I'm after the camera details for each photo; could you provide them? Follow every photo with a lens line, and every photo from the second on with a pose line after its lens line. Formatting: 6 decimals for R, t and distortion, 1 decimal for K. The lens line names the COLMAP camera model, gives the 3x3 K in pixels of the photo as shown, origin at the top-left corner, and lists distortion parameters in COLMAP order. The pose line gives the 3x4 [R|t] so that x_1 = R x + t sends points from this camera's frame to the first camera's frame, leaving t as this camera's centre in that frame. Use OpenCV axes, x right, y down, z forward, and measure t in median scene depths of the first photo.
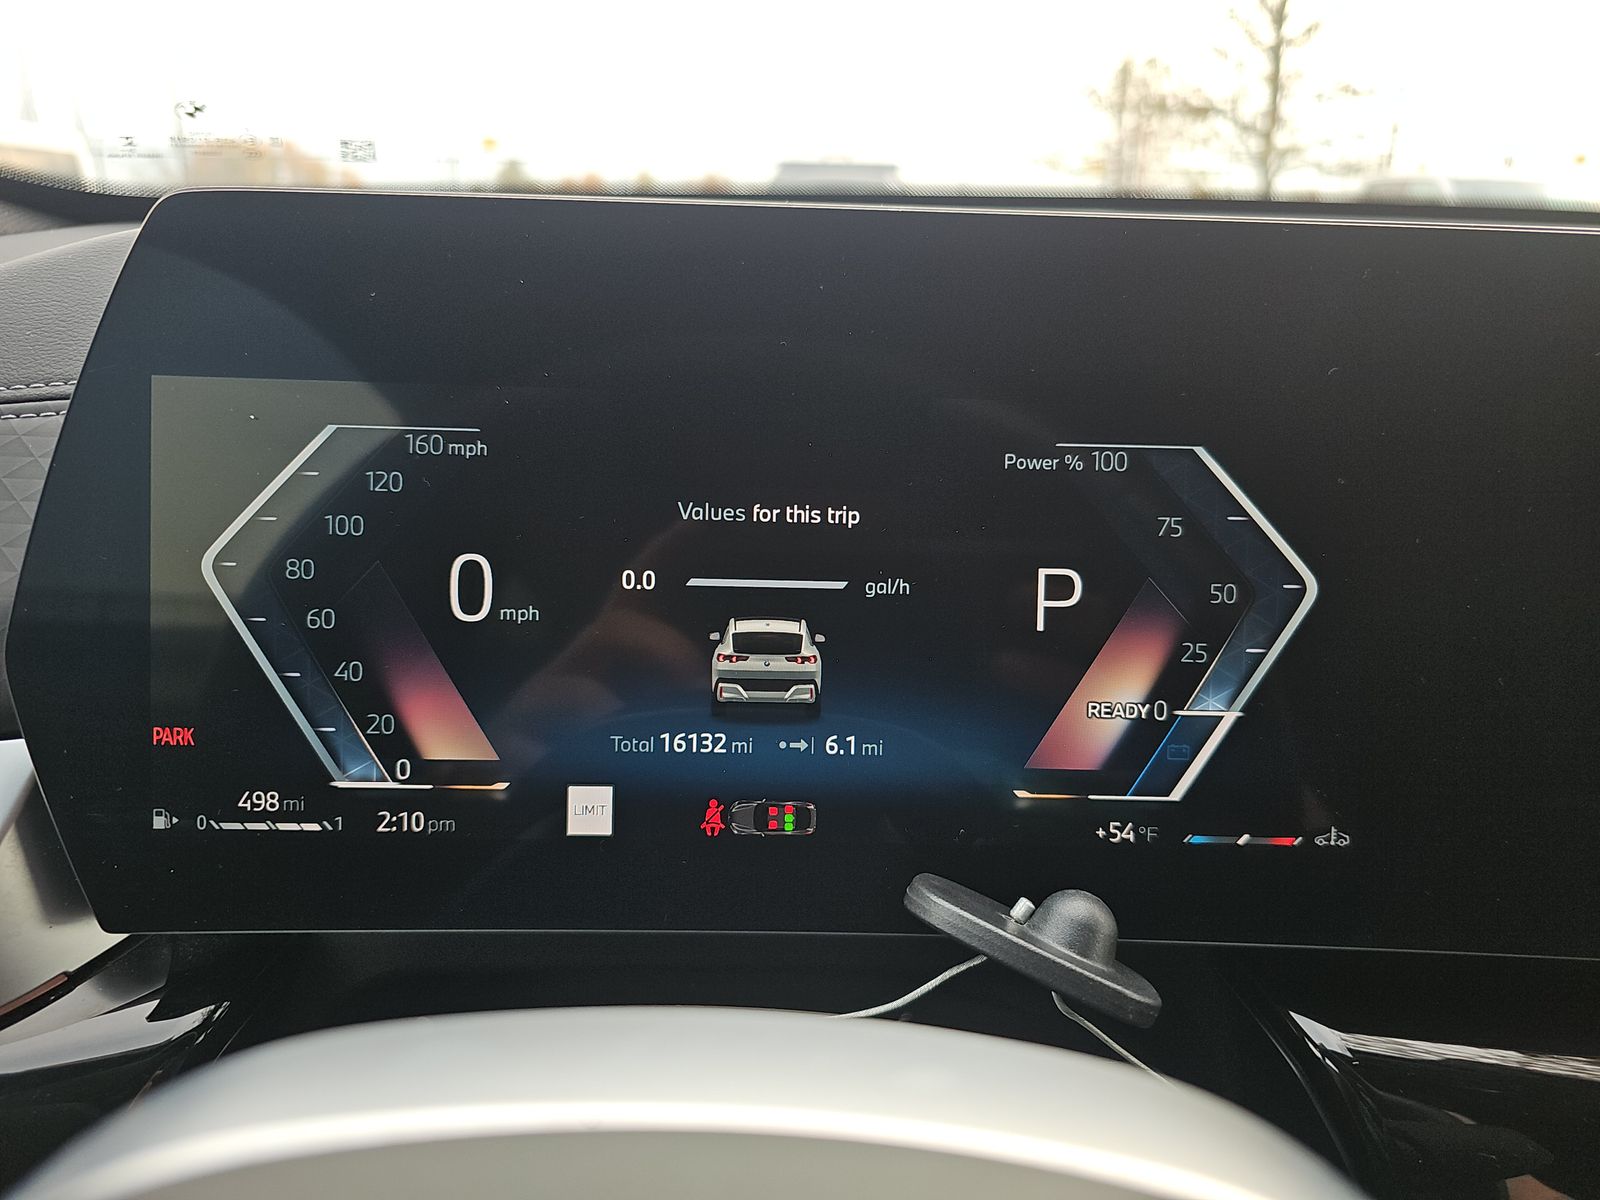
lens RADIAL K [[1015.2, 0, 804.6], [0, 1015.2, 594.0], [0, 0, 1]] dist [0.073671, -0.078216]
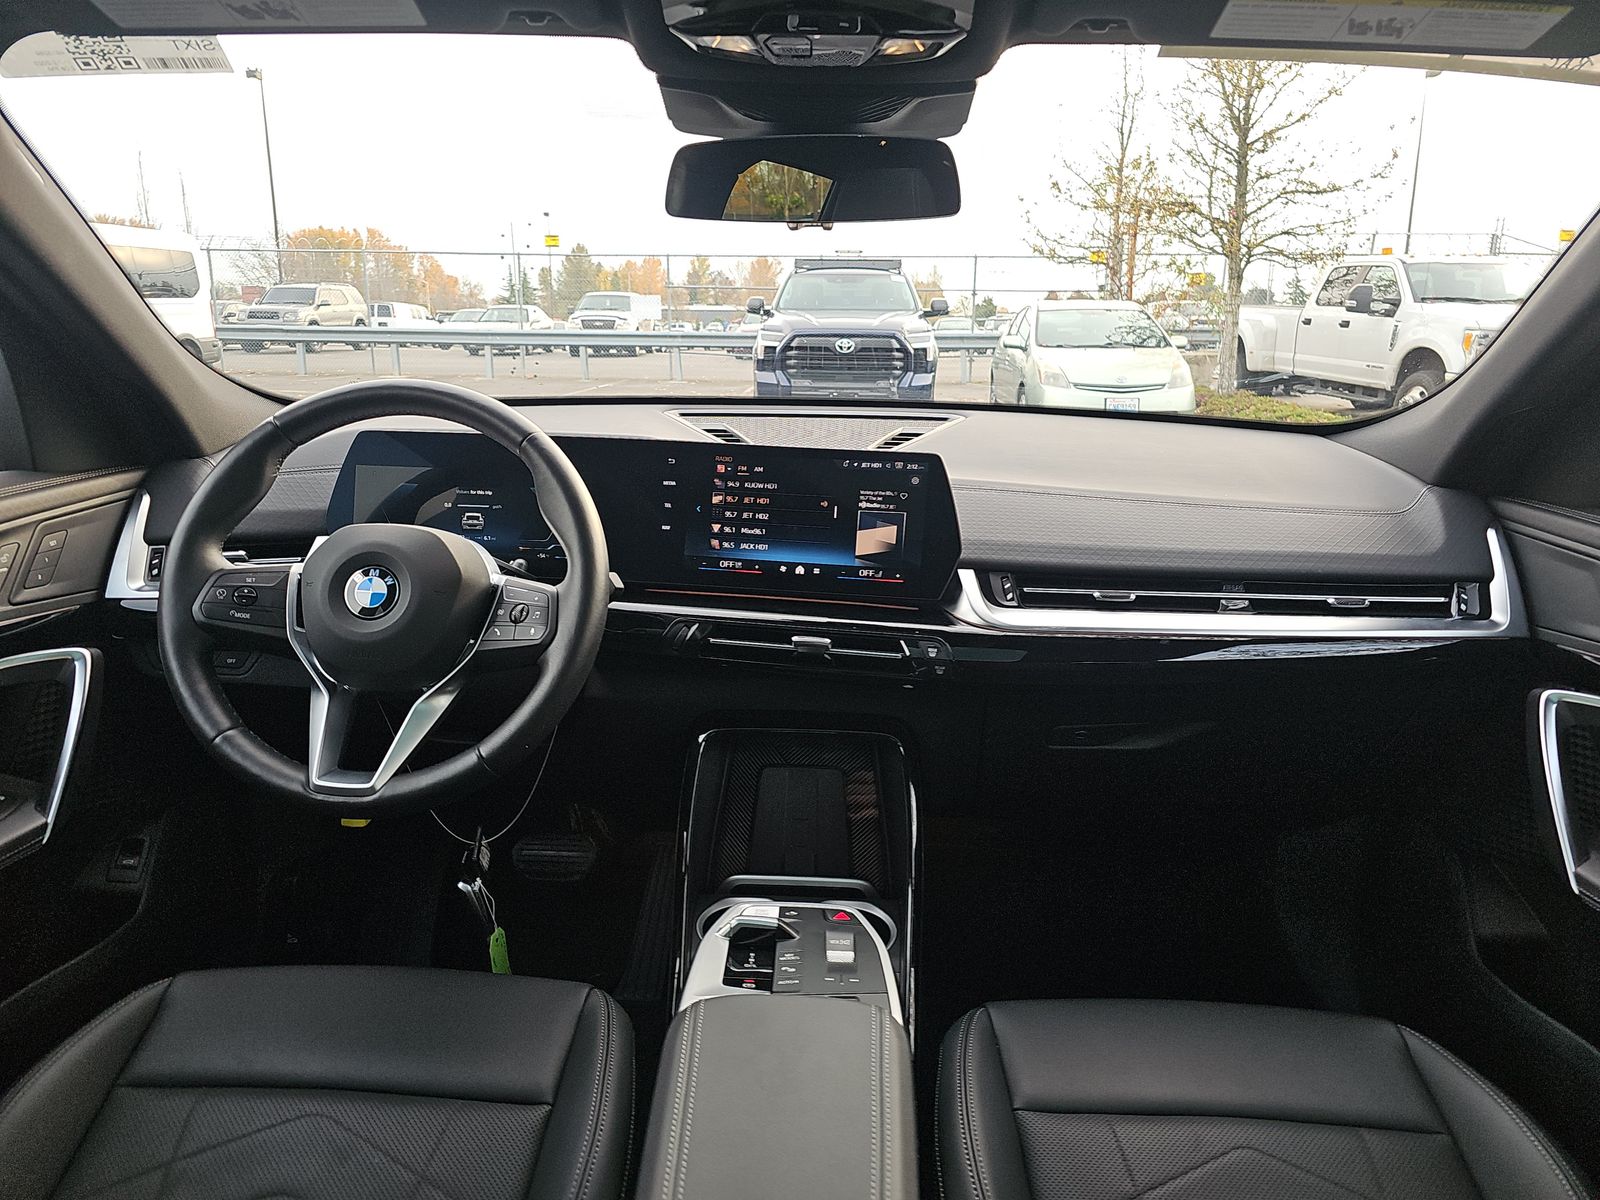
lens RADIAL K [[1015.2, 0, 804.6], [0, 1015.2, 594.0], [0, 0, 1]] dist [0.073671, -0.078216]
pose [[0.998660, 0.006149, -0.051380, 1.851349], [-0.009358, 0.998005, -0.062441, 0.721496], [0.050893, 0.062838, 0.996725, -3.905154]]
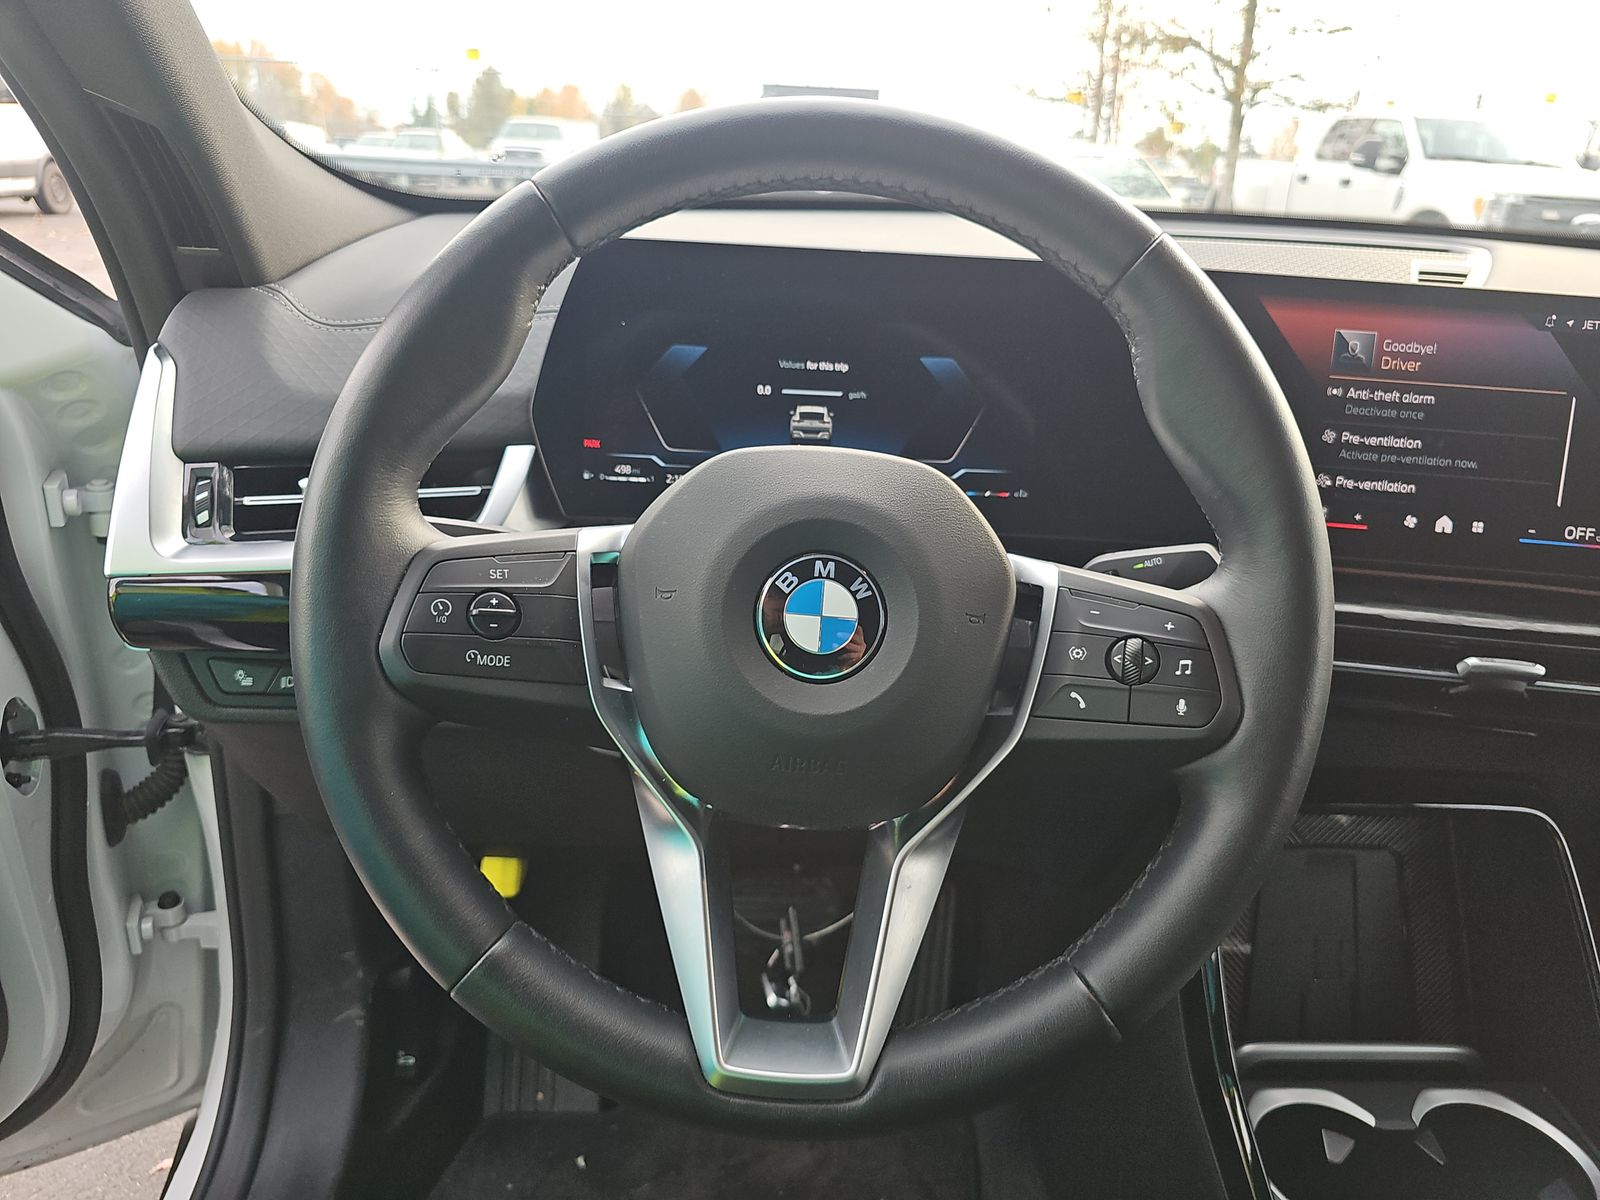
lens RADIAL K [[1015.2, 0, 804.6], [0, 1015.2, 594.0], [0, 0, 1]] dist [0.073671, -0.078216]
pose [[0.999473, 0.016291, 0.028074, -0.121394], [-0.018218, 0.997394, 0.069804, 0.325351], [-0.026864, -0.070279, 0.997166, -1.662507]]
